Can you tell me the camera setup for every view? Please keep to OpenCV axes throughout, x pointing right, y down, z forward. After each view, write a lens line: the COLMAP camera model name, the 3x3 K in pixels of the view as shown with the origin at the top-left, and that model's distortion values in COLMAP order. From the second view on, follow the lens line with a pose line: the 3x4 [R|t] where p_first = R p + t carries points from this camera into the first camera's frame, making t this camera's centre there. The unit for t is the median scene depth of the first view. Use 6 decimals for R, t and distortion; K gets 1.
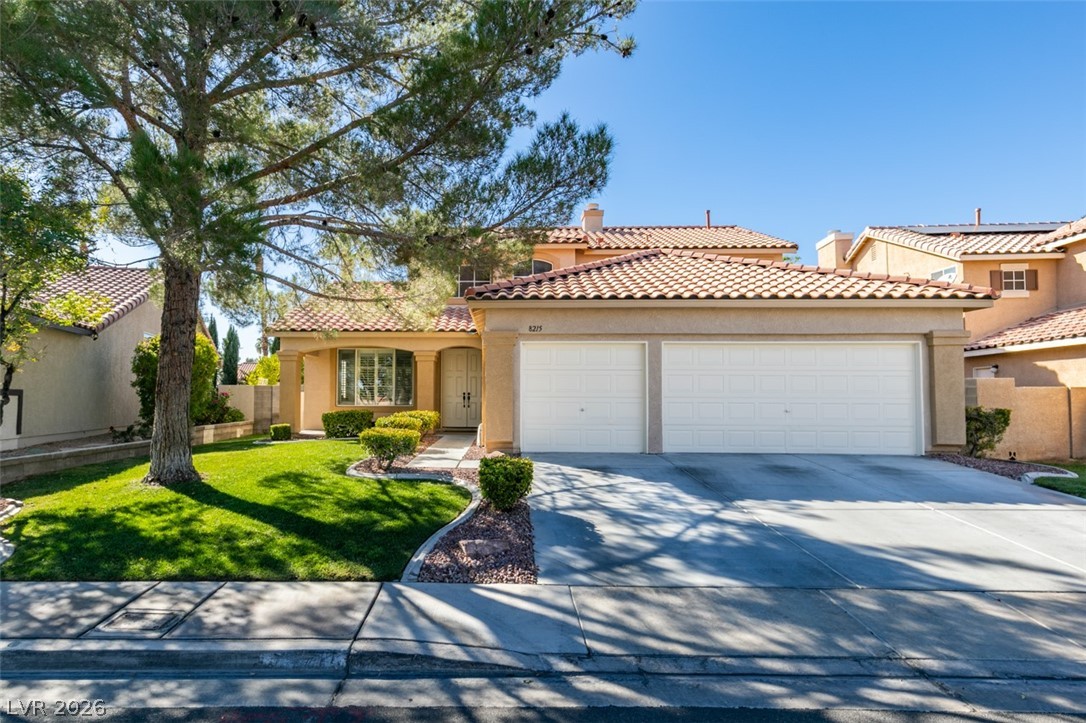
lens RADIAL K [[617.0, 0, 544.0], [0, 617.0, 362.0], [0, 0, 1]] dist [-0.001175, 0.000405]
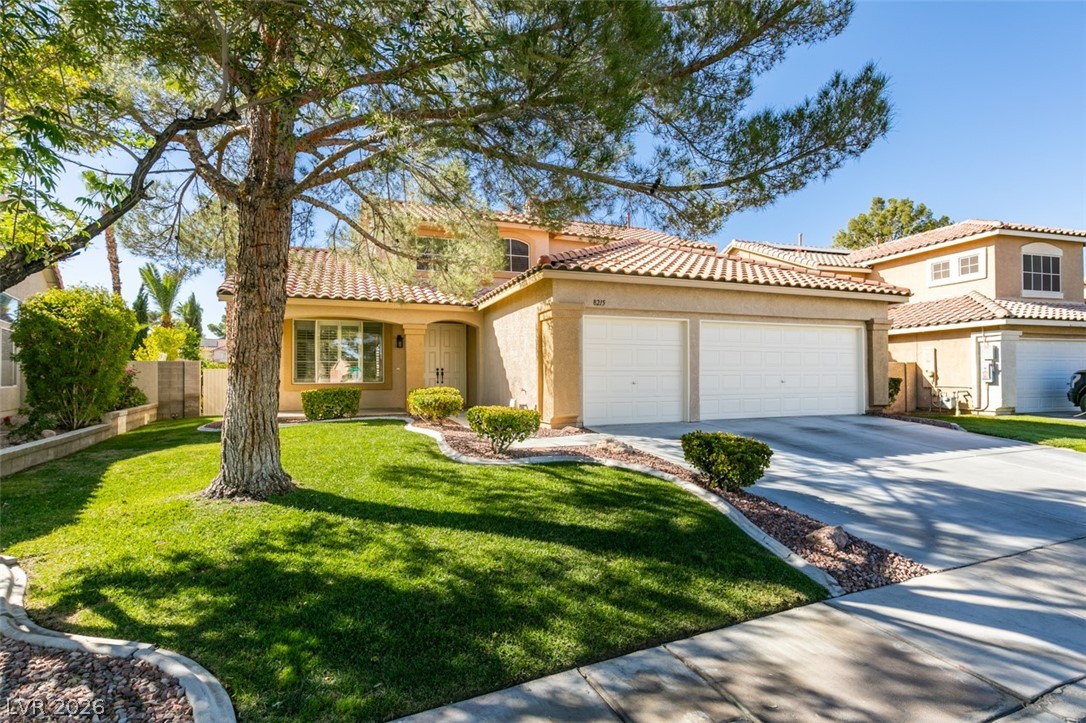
lens RADIAL K [[506.7, 0, 543.5], [0, 506.7, 360.9], [0, 0, 1]] dist [0.000336, 0.000095]
pose [[0.920755, 0.002514, 0.390134, -0.541539], [-0.014197, 0.999533, 0.027065, 0.025309], [-0.389884, -0.030459, 0.920360, 0.359056]]
